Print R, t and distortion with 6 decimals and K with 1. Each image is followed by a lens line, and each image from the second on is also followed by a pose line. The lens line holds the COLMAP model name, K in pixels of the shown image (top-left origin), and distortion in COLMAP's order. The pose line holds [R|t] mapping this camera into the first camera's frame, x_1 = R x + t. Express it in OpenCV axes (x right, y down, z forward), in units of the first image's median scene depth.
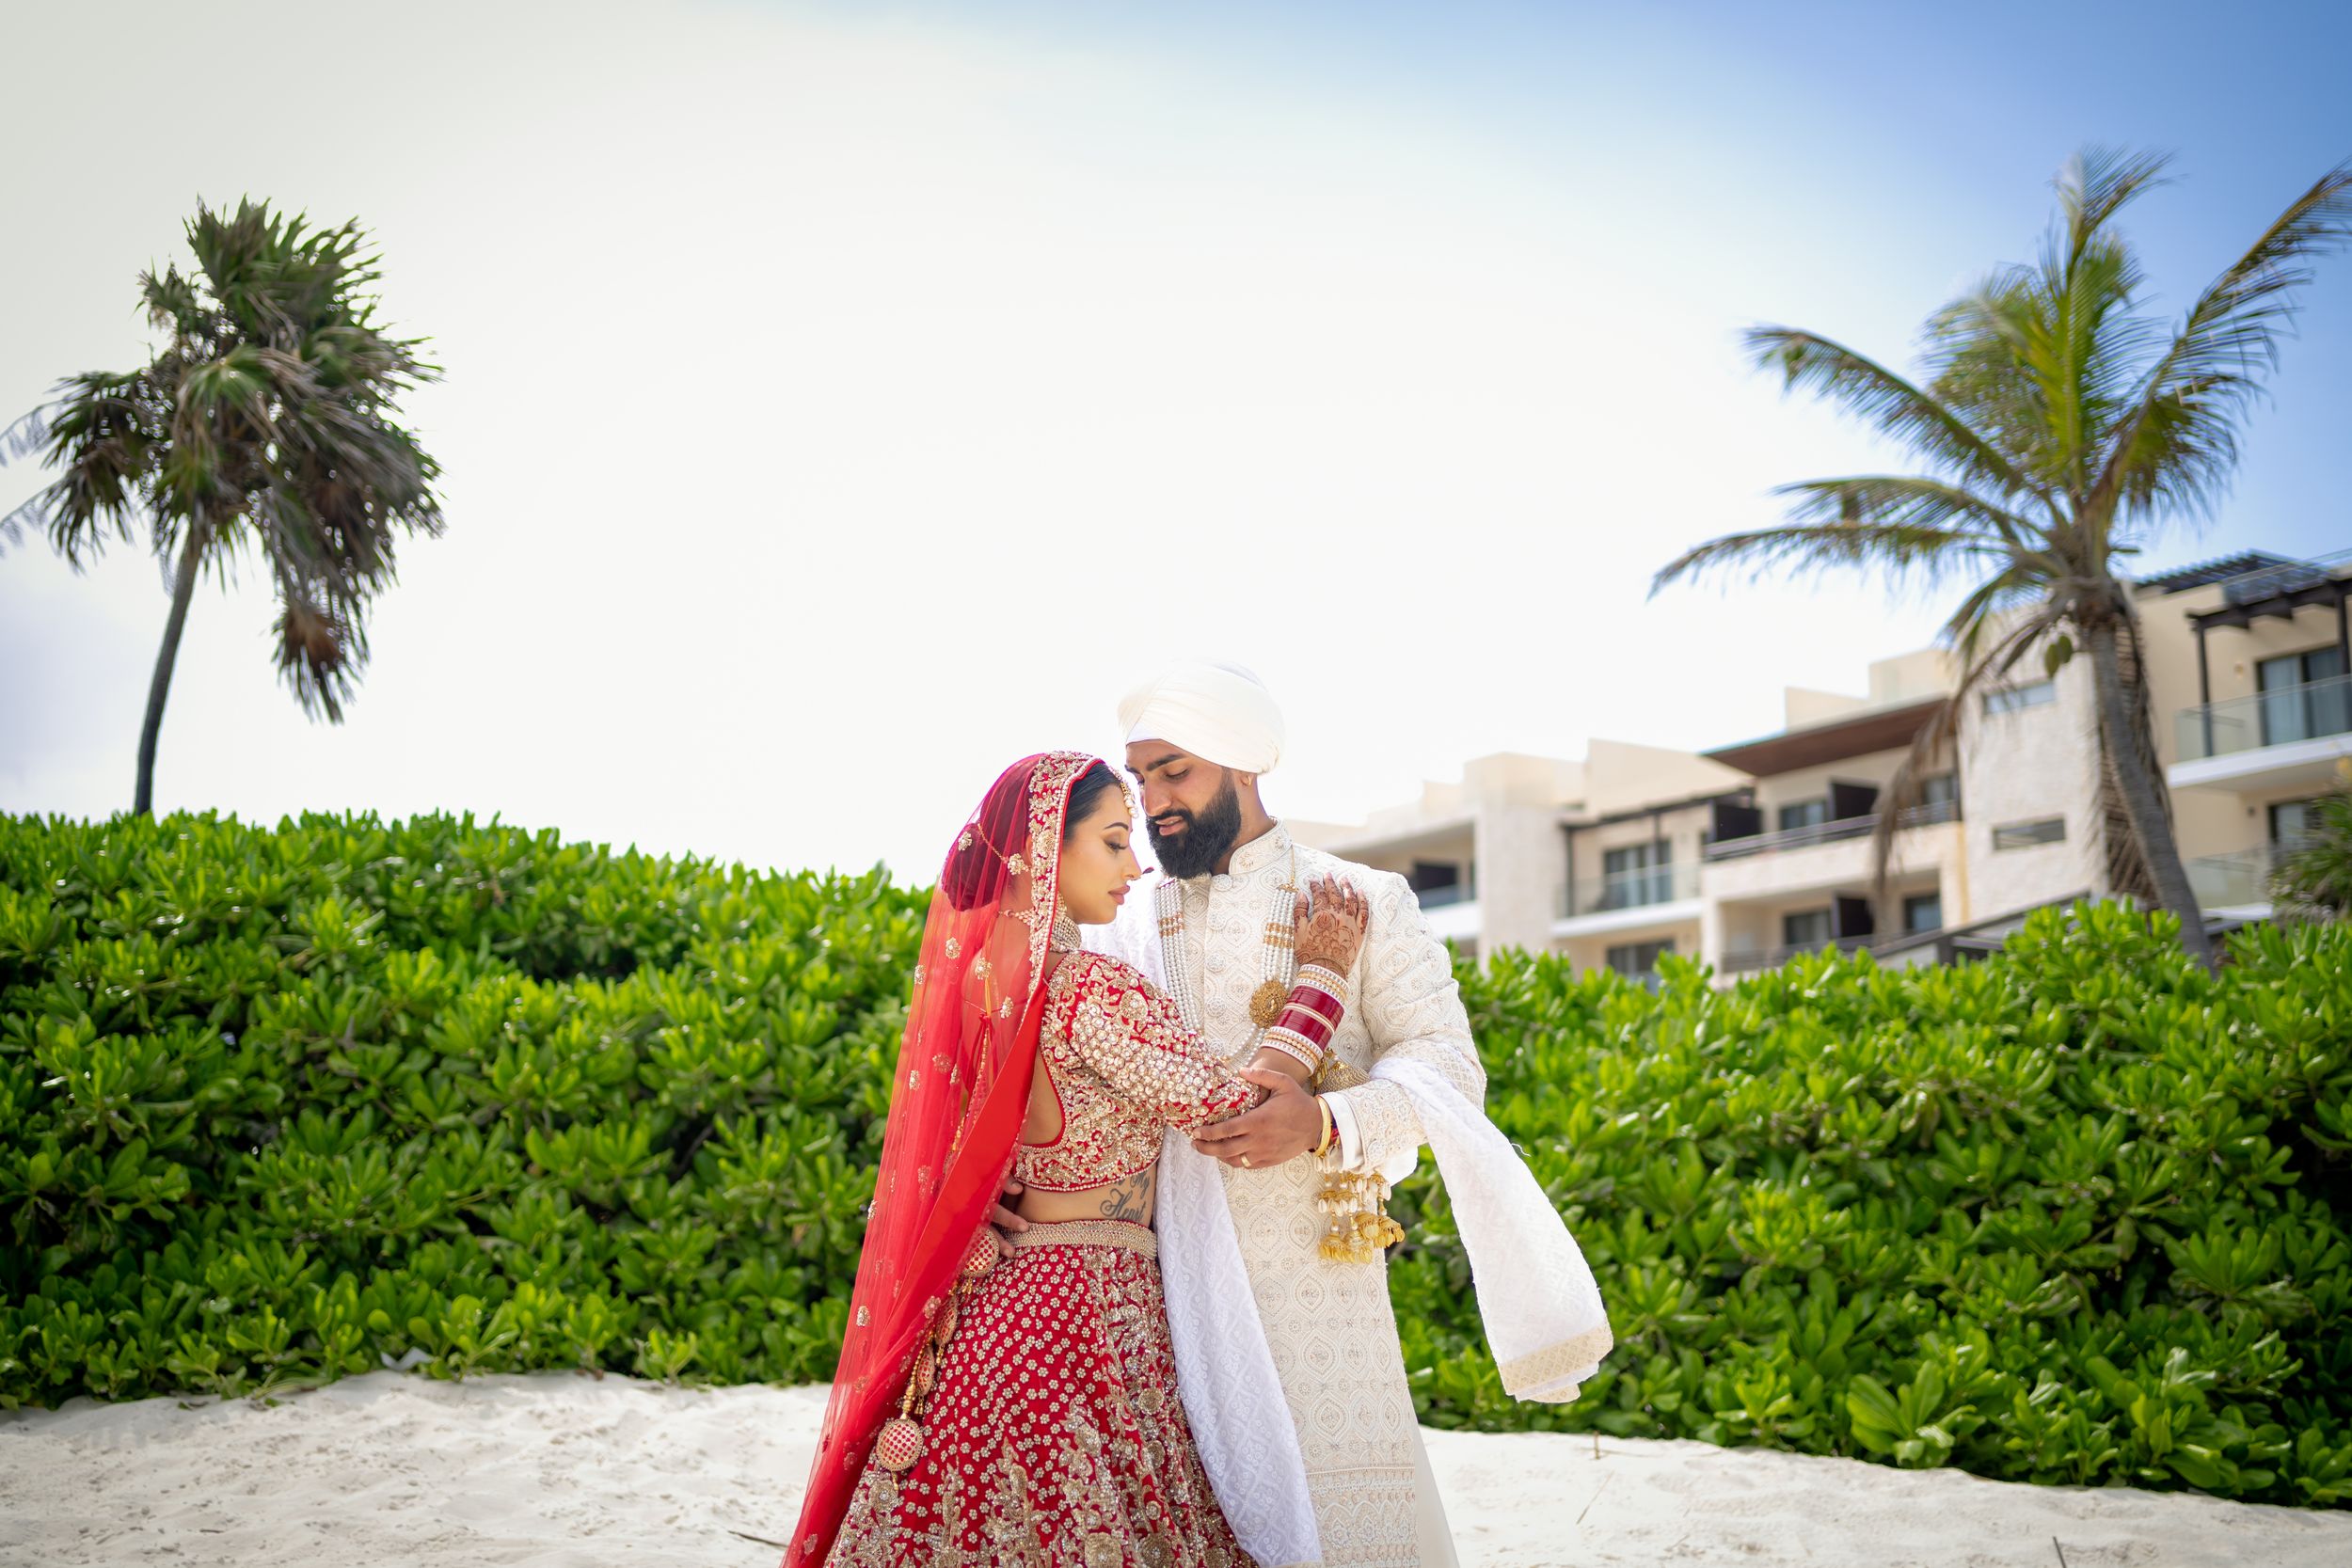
lens RADIAL K [[2309.3, 0, 1174.2], [0, 2309.3, 766.9], [0, 0, 1]] dist [0.002625, 0.000000]
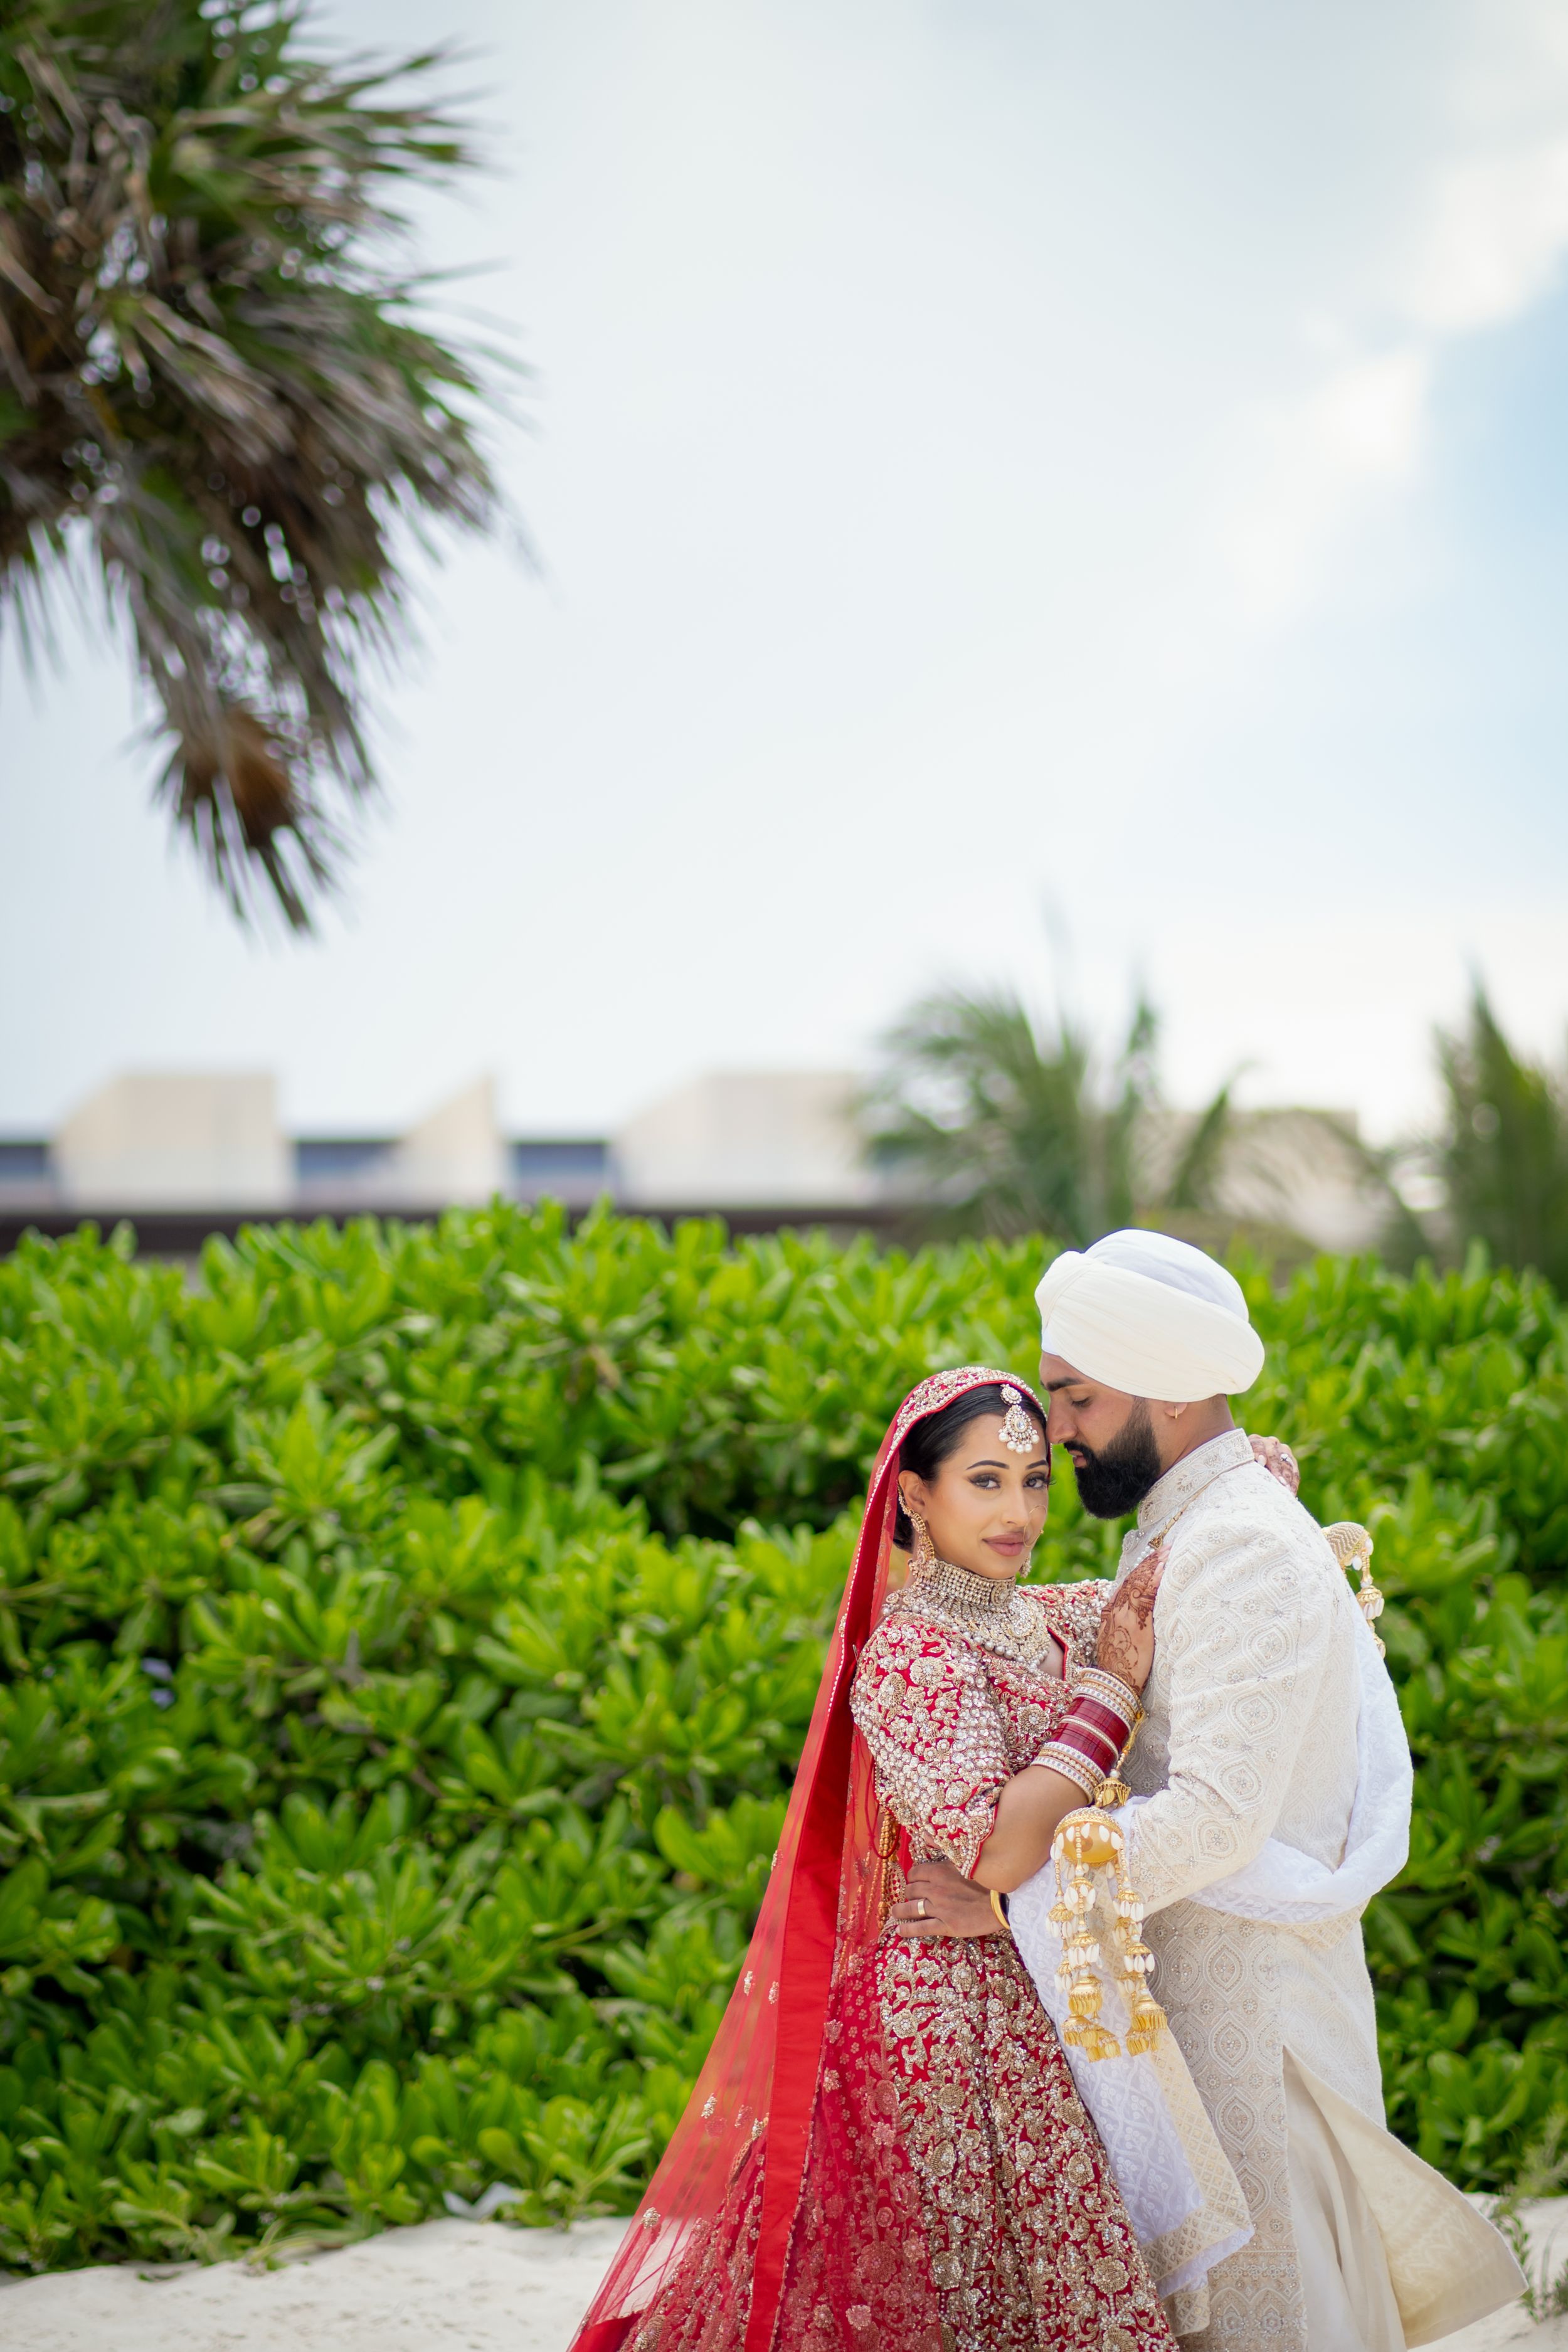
lens RADIAL K [[8599.6, 0, 784.8], [0, 8599.6, 1179.6], [0, 0, 1]] dist [0.504087, 0.000000]
pose [[0.949857, -0.071775, -0.304336, 0.395244], [0.096861, 0.992963, 0.068129, -0.134783], [0.297305, -0.094191, 0.950125, -0.965271]]
